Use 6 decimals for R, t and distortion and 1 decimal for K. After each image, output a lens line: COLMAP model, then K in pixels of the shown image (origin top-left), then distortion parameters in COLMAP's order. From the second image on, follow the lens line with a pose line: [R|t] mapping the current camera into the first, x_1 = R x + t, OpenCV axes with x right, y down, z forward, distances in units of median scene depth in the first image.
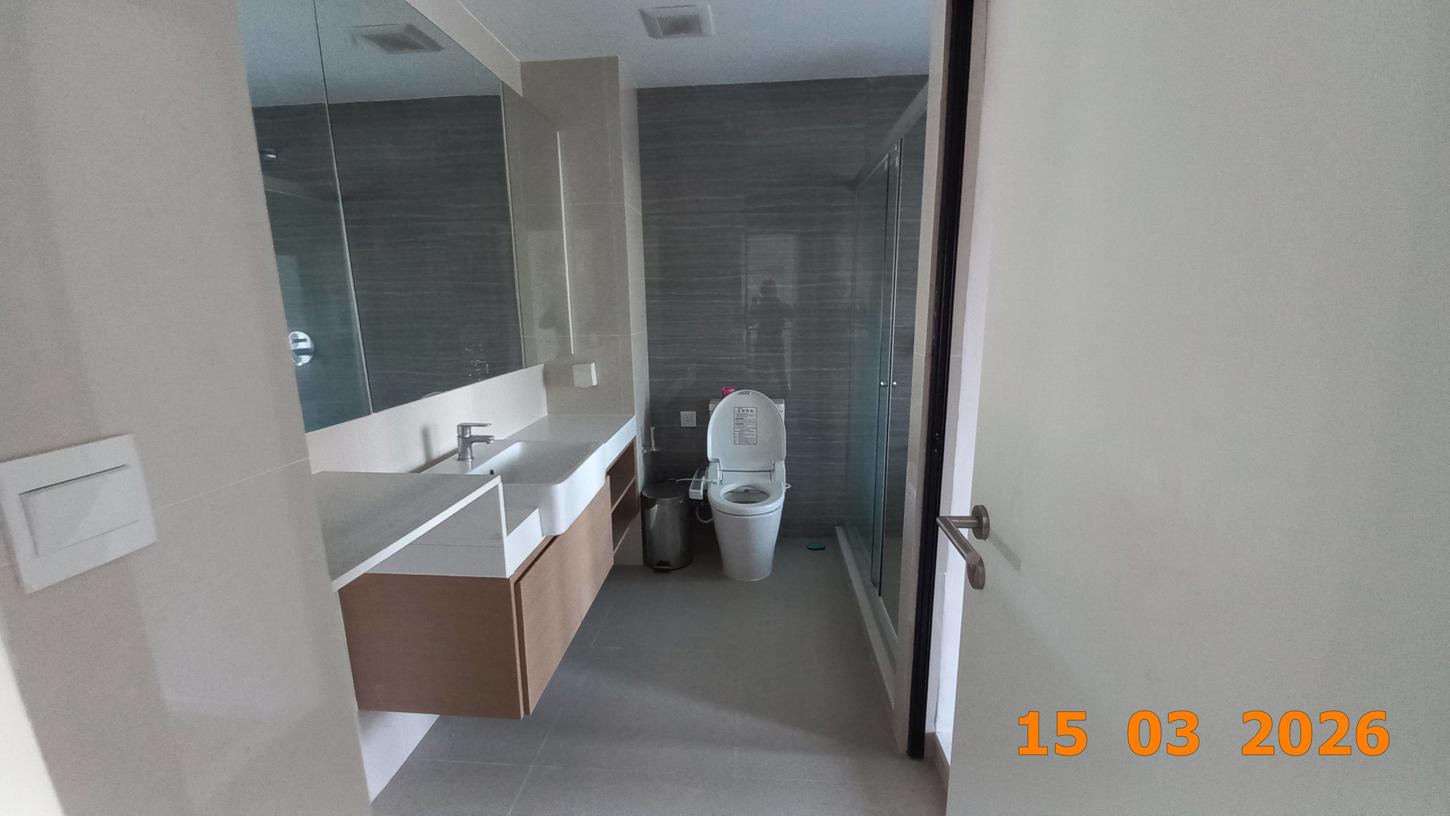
lens RADIAL K [[551.3, 0, 725.0], [0, 551.3, 408.0], [0, 0, 1]] dist [0.000845, 0.000052]
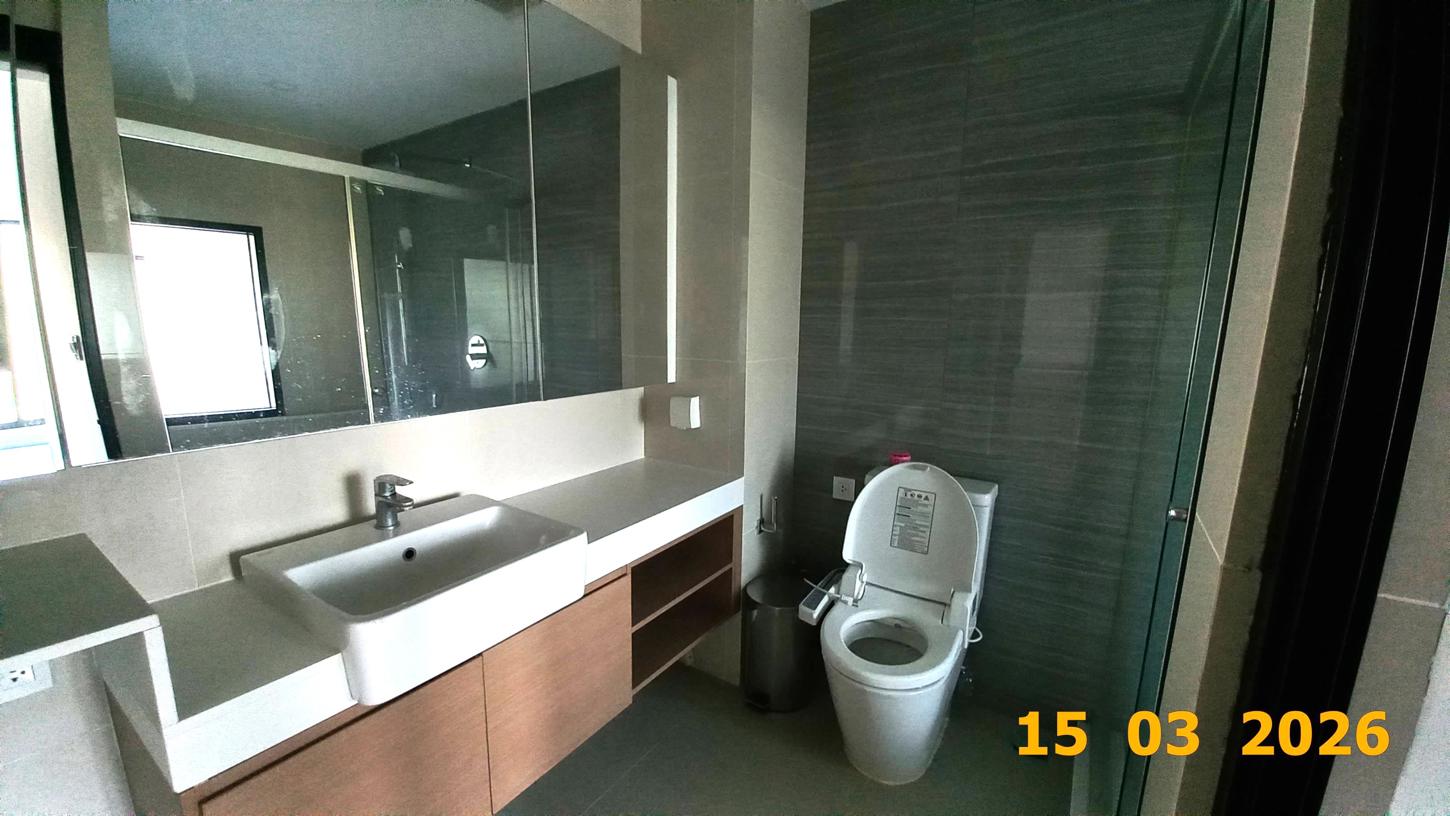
lens RADIAL K [[564.3, 0, 724.8], [0, 564.3, 415.0], [0, 0, 1]] dist [-0.002270, -0.000228]
pose [[0.870542, 0.110919, -0.479430, 0.144921], [-0.120125, 0.992692, 0.011543, -0.067301], [0.477207, 0.047543, 0.877504, 0.347945]]
